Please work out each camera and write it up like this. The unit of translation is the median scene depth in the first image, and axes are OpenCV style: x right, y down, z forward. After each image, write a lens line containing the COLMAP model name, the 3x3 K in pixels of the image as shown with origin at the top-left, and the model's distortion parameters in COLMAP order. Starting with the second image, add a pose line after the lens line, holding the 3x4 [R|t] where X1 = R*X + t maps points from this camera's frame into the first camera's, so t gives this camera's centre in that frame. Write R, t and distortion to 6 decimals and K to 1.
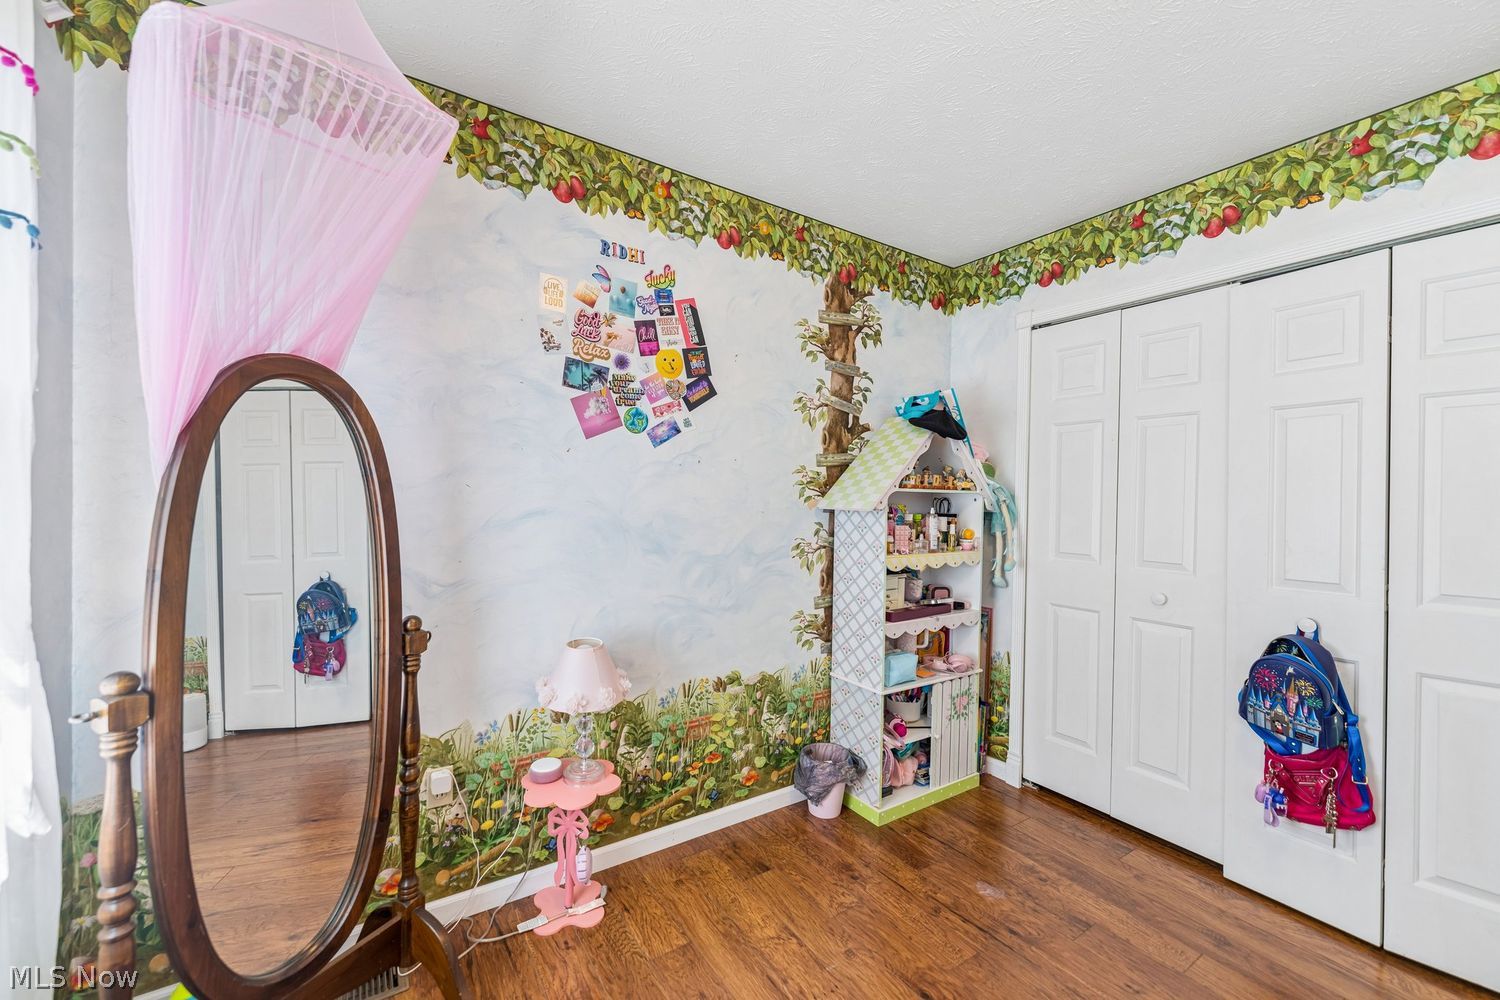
lens RADIAL K [[590.5, 0, 751.9], [0, 590.5, 505.0], [0, 0, 1]] dist [-0.000910, 0.000128]
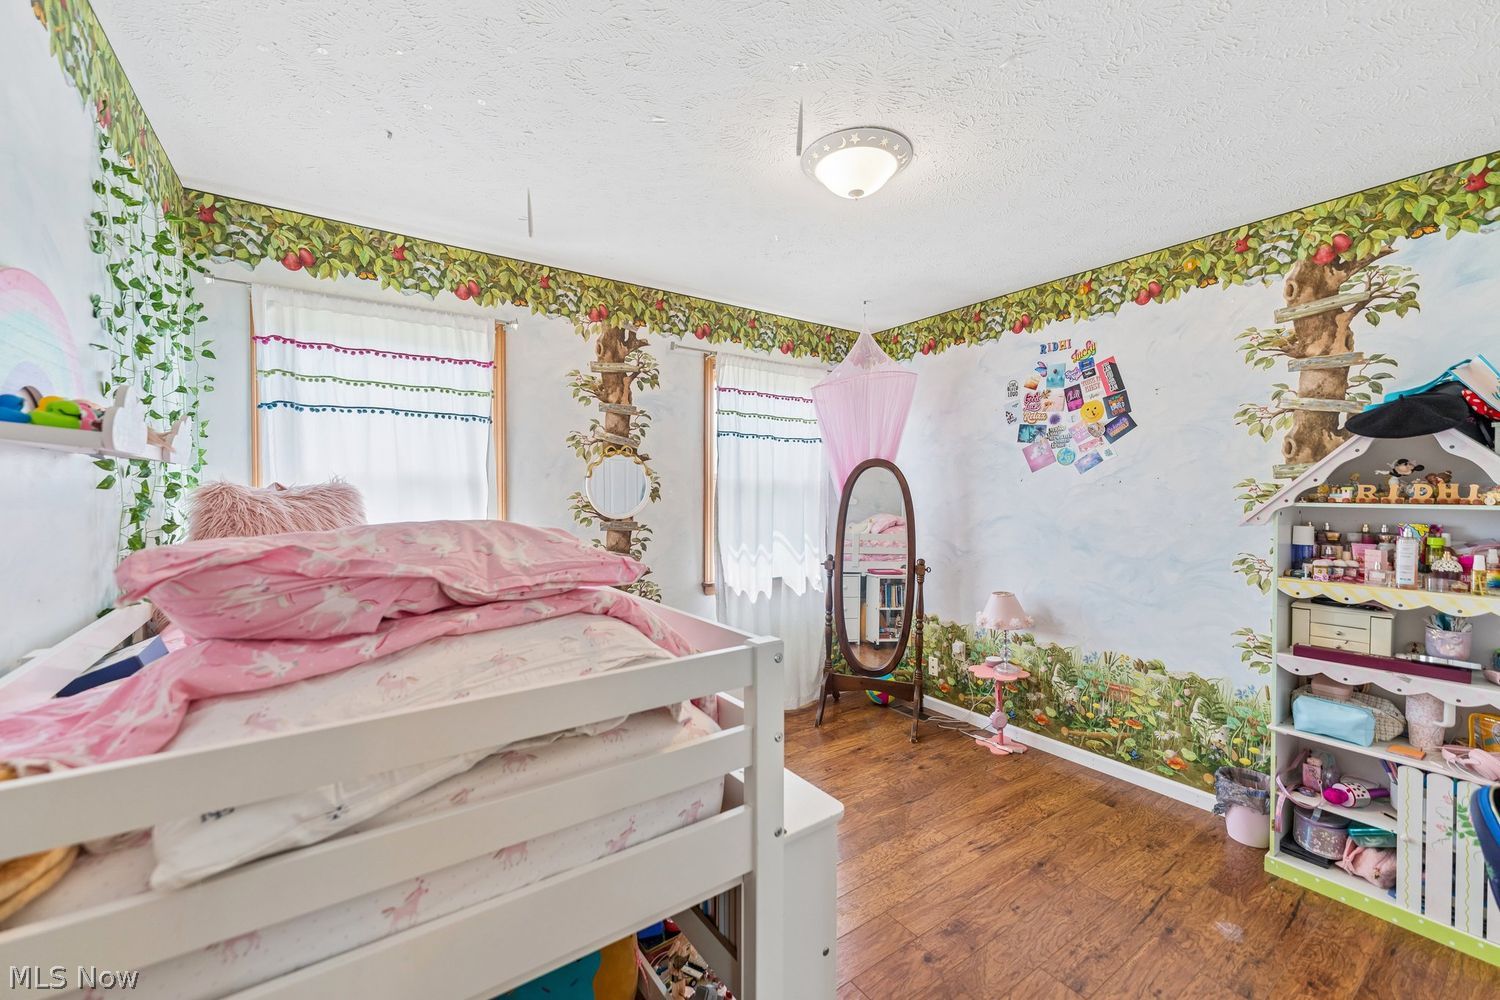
lens RADIAL K [[590.5, 0, 754.7], [0, 590.5, 495.4], [0, 0, 1]] dist [-0.000910, 0.000128]
pose [[0.034977, -0.008238, -0.999354, 1.171276], [-0.013582, 0.999870, -0.008718, -0.022782], [0.999296, 0.013878, 0.034861, 0.173976]]
